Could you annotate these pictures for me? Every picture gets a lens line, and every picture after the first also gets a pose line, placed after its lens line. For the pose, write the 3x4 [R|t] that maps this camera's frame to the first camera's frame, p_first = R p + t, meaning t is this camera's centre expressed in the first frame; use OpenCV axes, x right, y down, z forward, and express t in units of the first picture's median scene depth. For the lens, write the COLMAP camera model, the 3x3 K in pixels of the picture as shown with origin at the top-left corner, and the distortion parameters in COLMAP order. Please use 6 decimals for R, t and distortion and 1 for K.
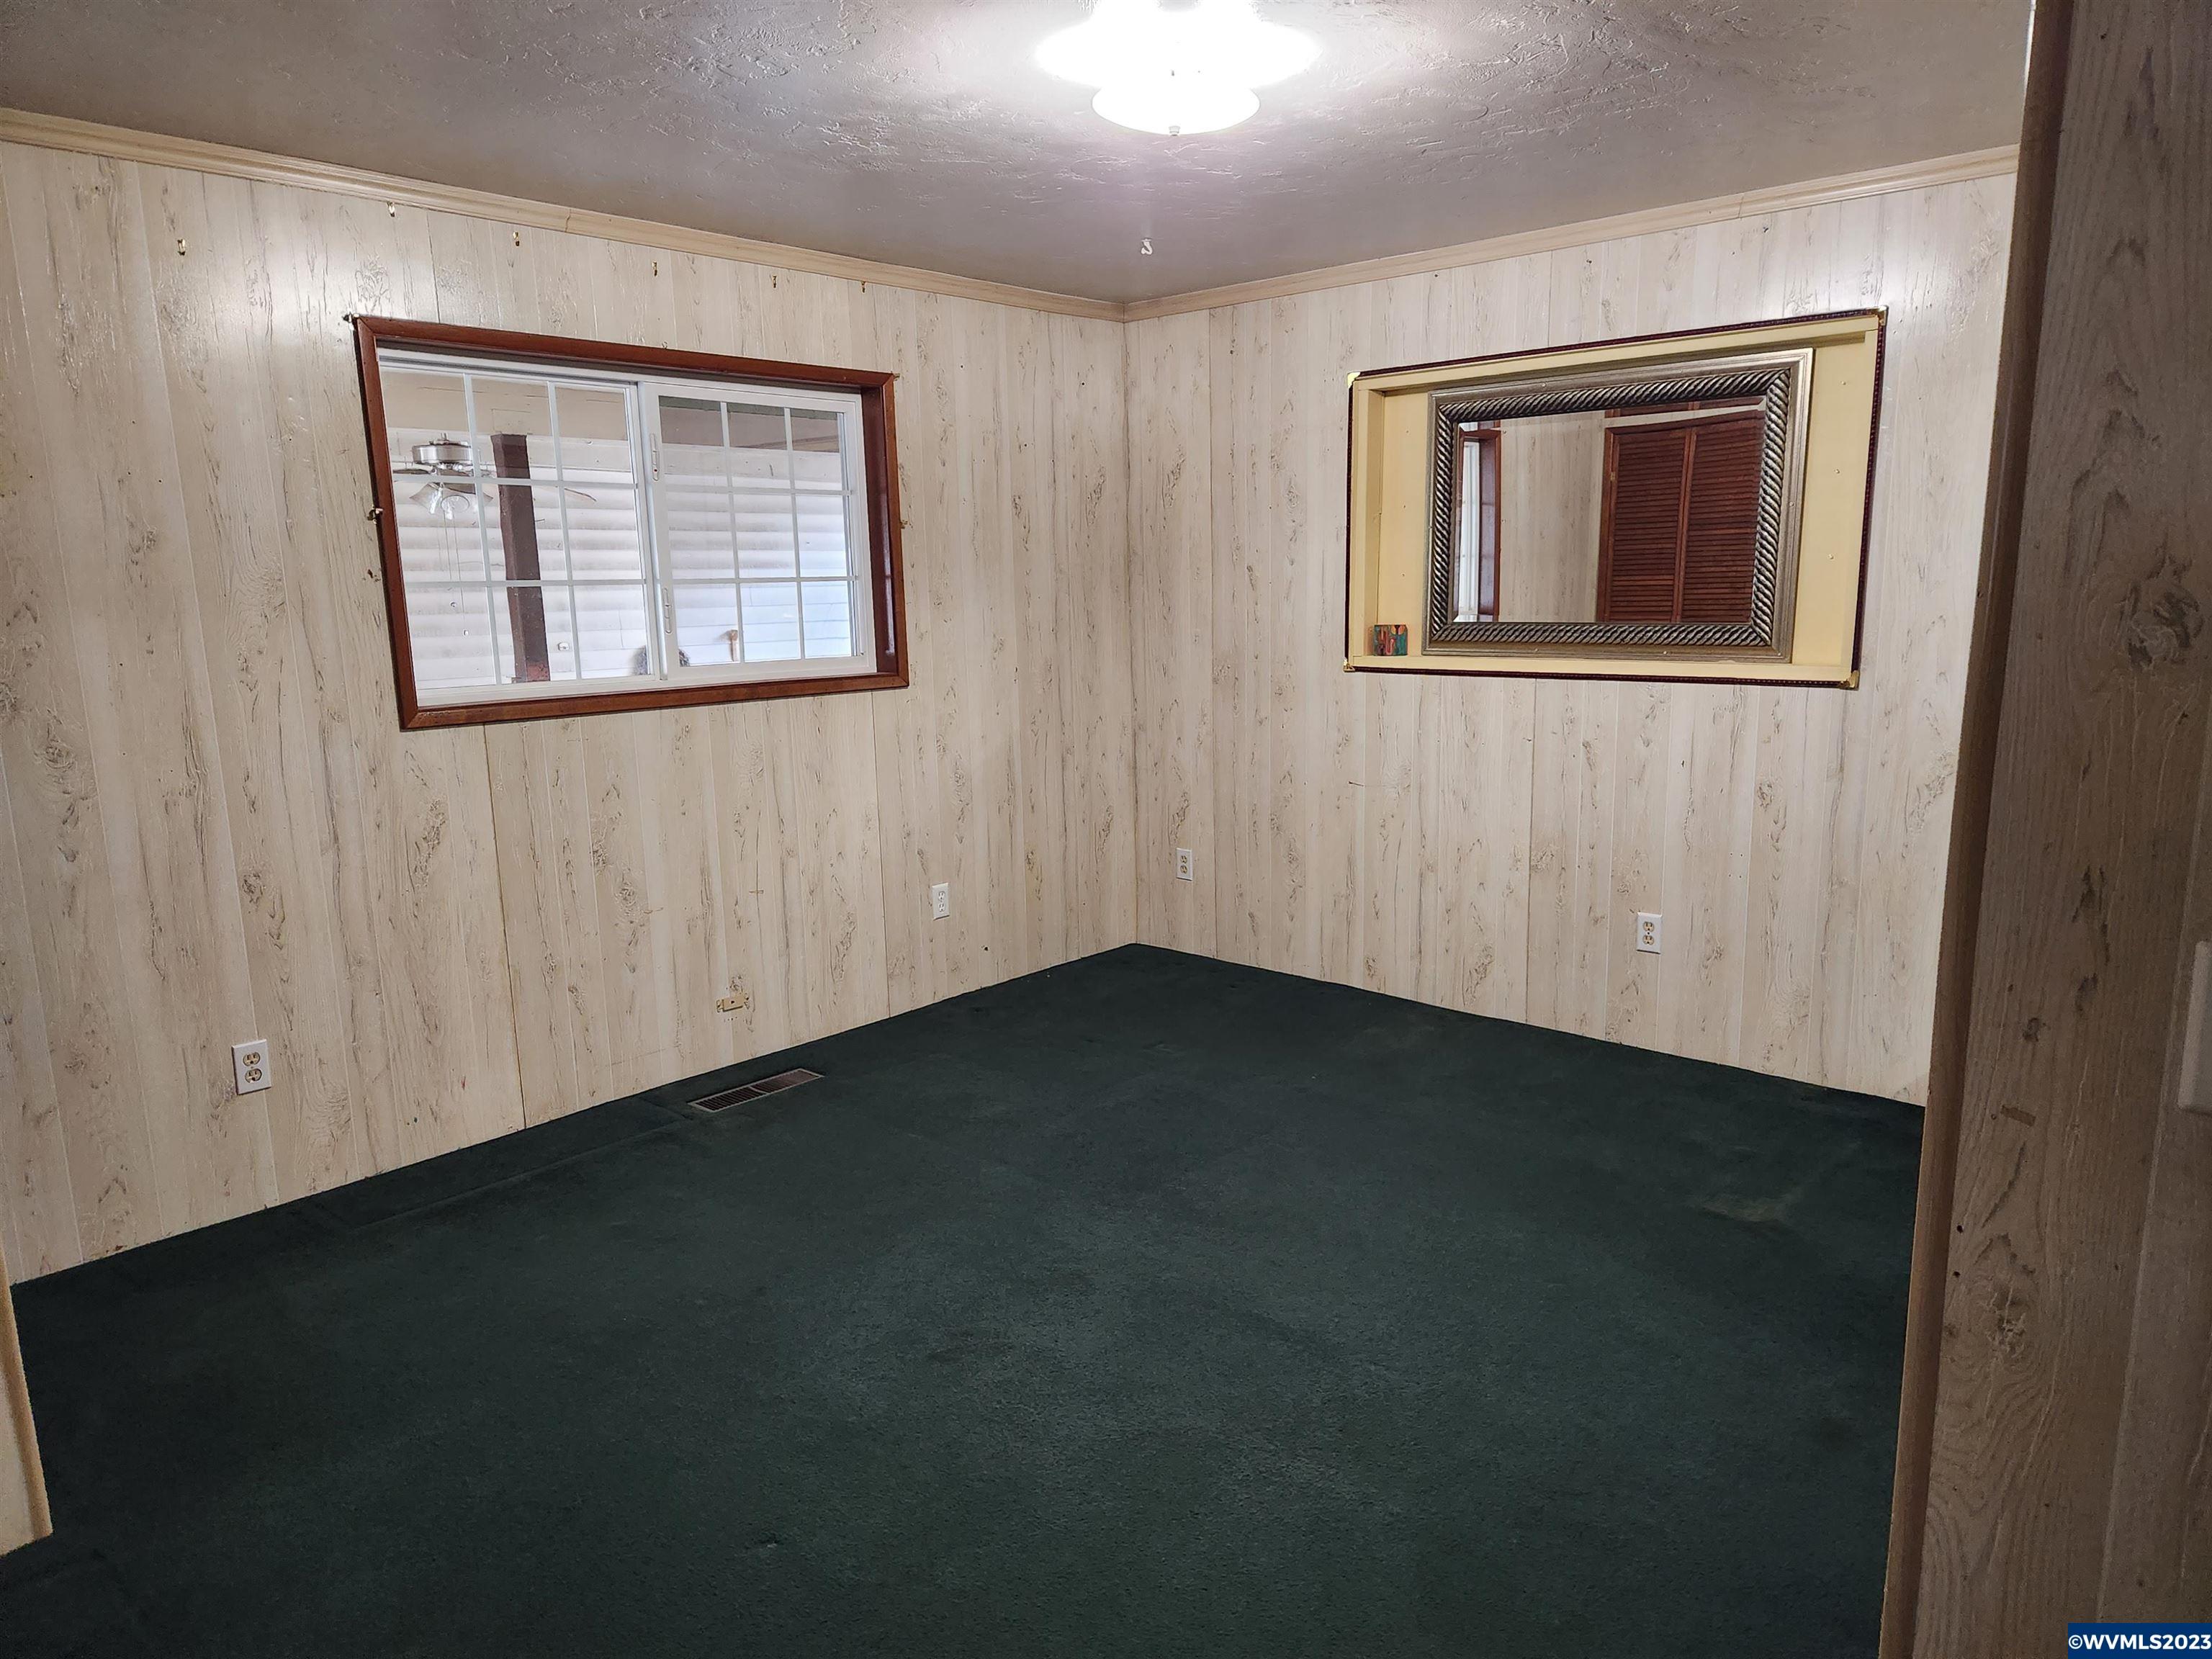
lens RADIAL K [[1486.4, 0, 1106.0], [0, 1486.4, 829.5], [0, 0, 1]] dist [0.059609, 0.000663]
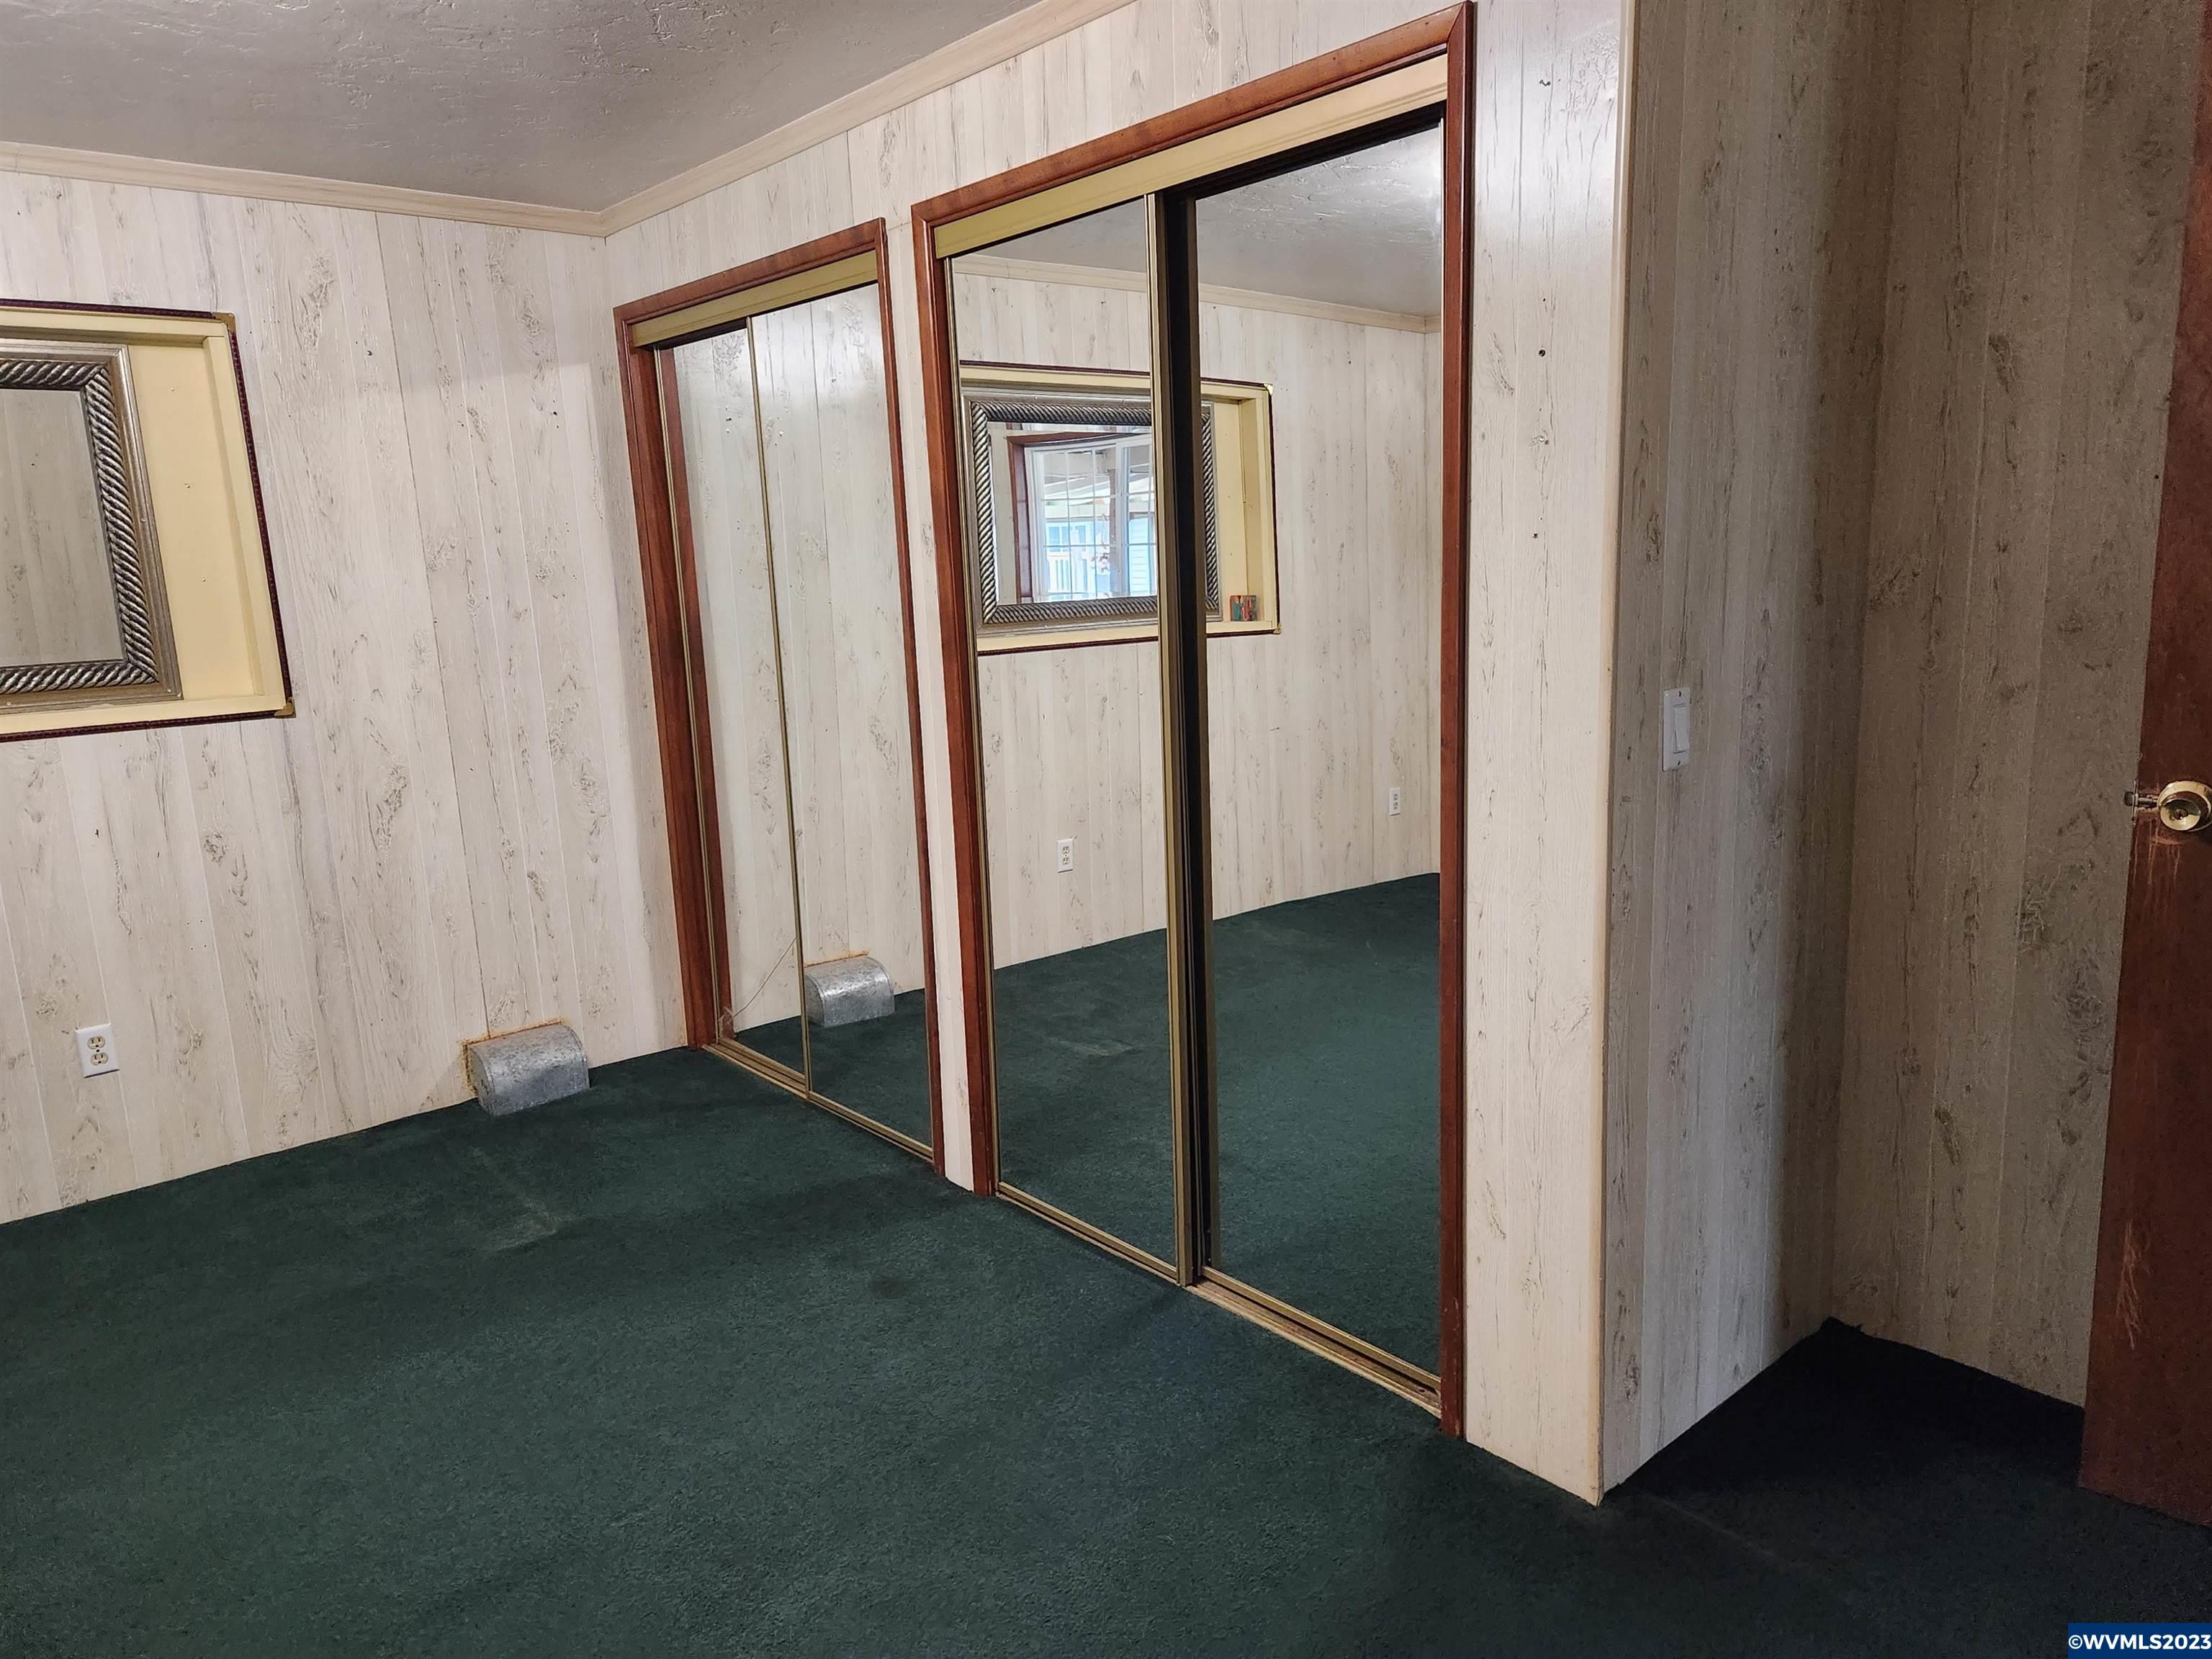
lens RADIAL K [[1497.0, 0, 1106.0], [0, 1497.0, 829.5], [0, 0, 1]] dist [0.002427, 0.002044]
pose [[0.119928, -0.170402, 0.978049, -0.360317], [0.209641, 0.967291, 0.142821, -0.049794], [-0.970396, 0.187911, 0.151728, 0.362293]]
